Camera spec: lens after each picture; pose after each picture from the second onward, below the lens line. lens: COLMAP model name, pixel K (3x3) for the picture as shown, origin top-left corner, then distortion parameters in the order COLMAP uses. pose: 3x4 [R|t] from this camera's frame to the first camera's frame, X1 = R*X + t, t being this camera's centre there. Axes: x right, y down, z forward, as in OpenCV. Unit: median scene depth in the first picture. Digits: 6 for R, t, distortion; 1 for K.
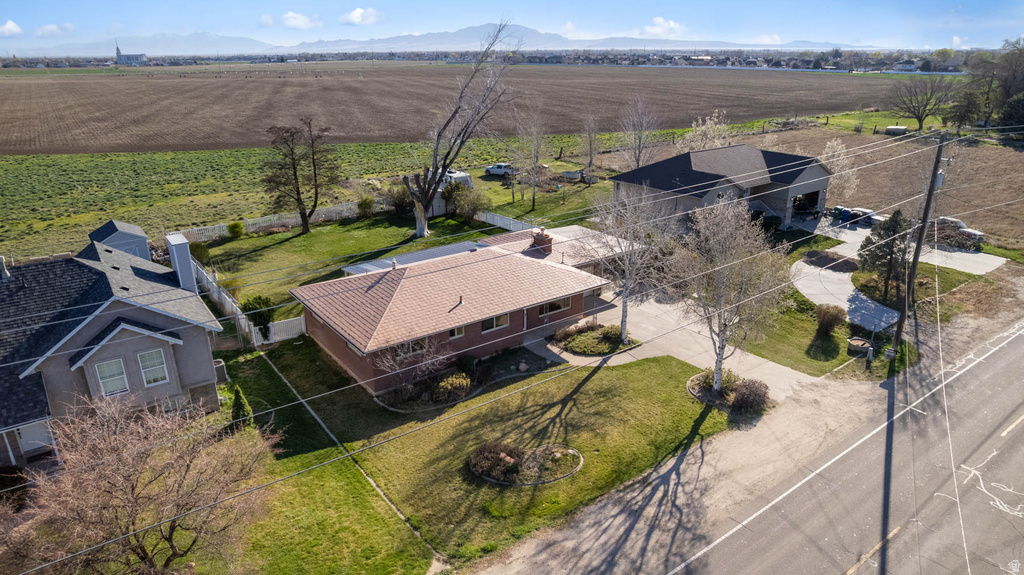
lens RADIAL K [[656.6, 0, 513.4], [0, 656.6, 283.9], [0, 0, 1]] dist [-0.075559, 0.068326]
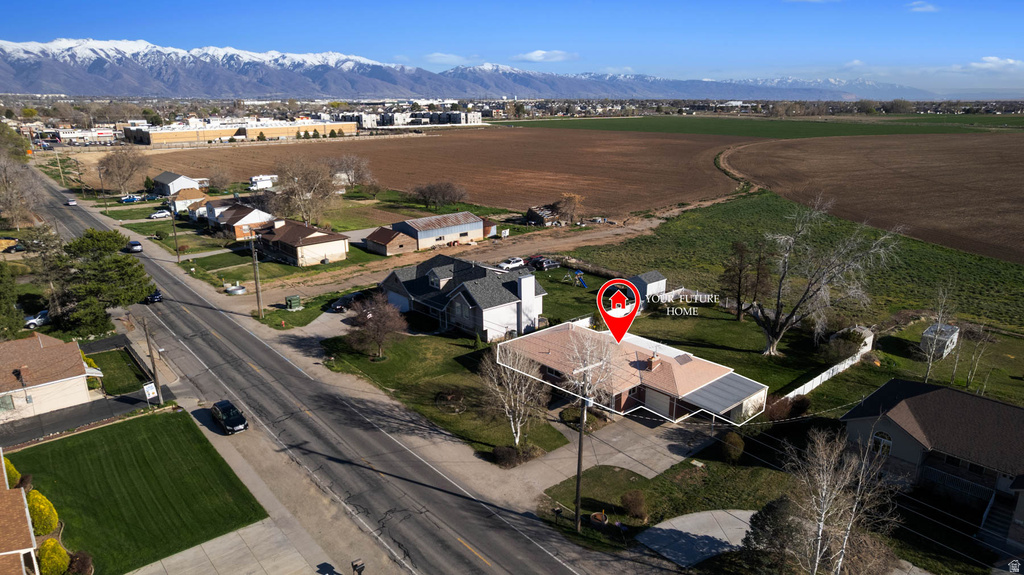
lens RADIAL K [[656.6, 0, 513.4], [0, 656.6, 283.9], [0, 0, 1]] dist [-0.075559, 0.068326]
pose [[0.067007, 0.281887, -0.957105, 1.702959], [-0.333094, 0.910547, 0.244854, -0.594075], [0.940510, 0.302399, 0.154908, 0.589258]]
